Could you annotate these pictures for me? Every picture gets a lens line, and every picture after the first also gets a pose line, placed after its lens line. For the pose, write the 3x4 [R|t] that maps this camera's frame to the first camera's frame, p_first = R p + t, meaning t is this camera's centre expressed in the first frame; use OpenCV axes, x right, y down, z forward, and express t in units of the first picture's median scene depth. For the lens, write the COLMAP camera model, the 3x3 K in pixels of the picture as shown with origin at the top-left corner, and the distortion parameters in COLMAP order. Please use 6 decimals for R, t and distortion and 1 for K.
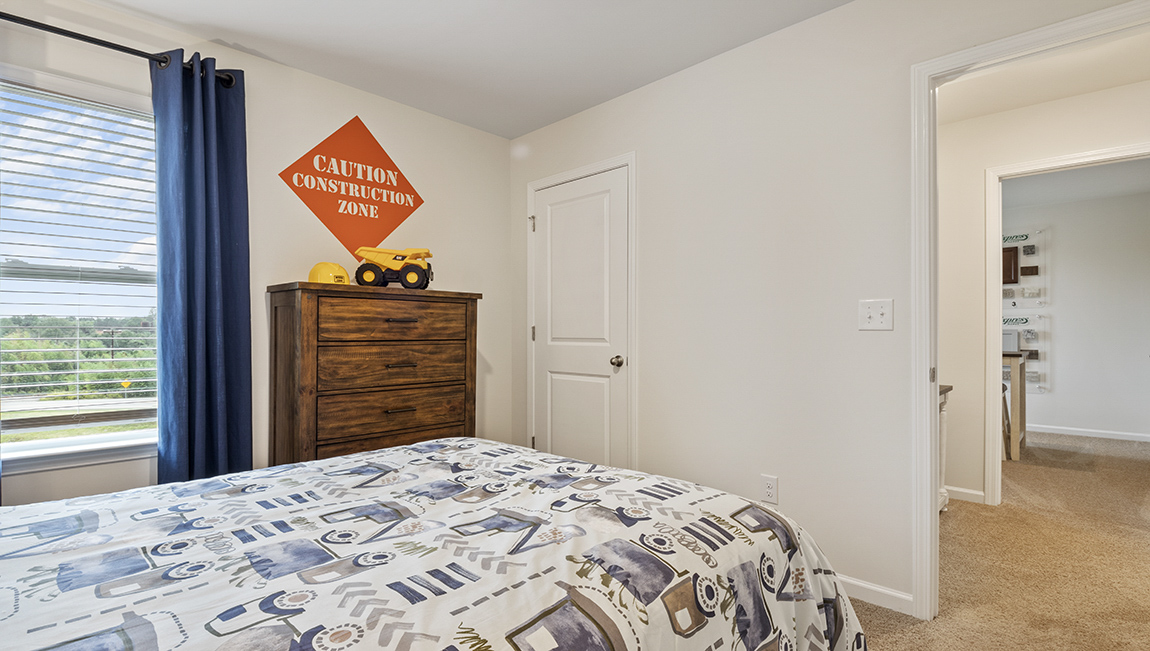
lens RADIAL K [[531.5, 0, 571.2], [0, 531.5, 336.6], [0, 0, 1]] dist [-0.001026, -0.000476]
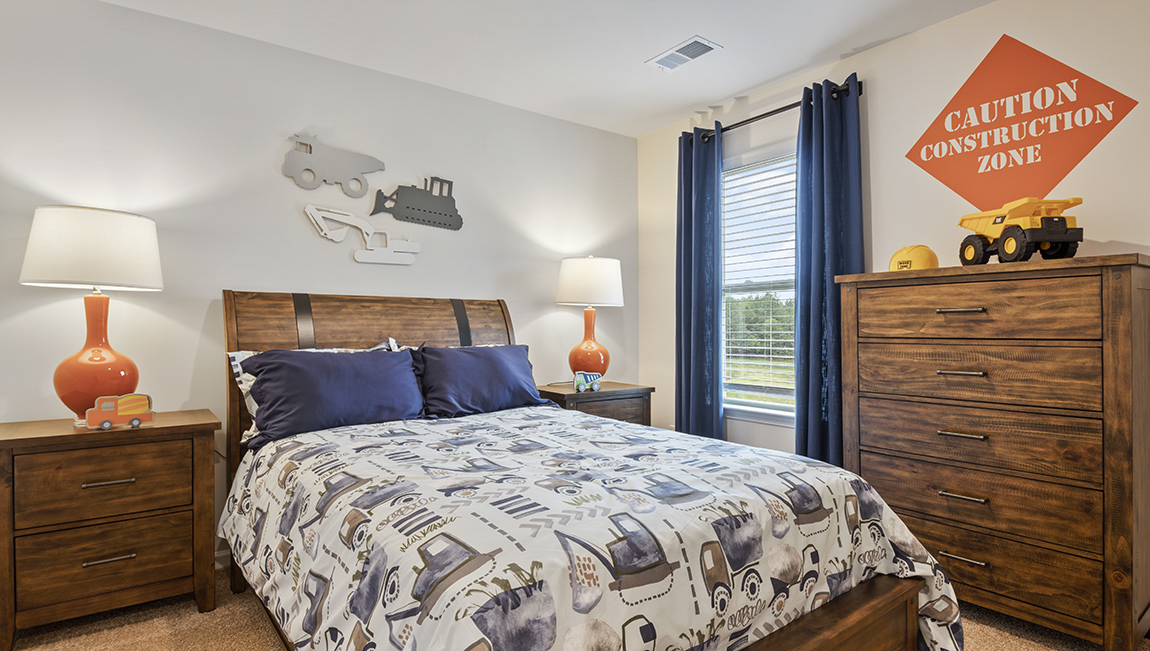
lens RADIAL K [[583.3, 0, 575.0], [0, 583.3, 325.5], [0, 0, 1]] dist [0.004136, 0.000037]
pose [[-0.141302, -0.004825, -0.989955, 0.529610], [-0.005981, 0.999974, -0.004020, -0.004023], [0.989948, 0.005353, -0.141328, 0.576610]]
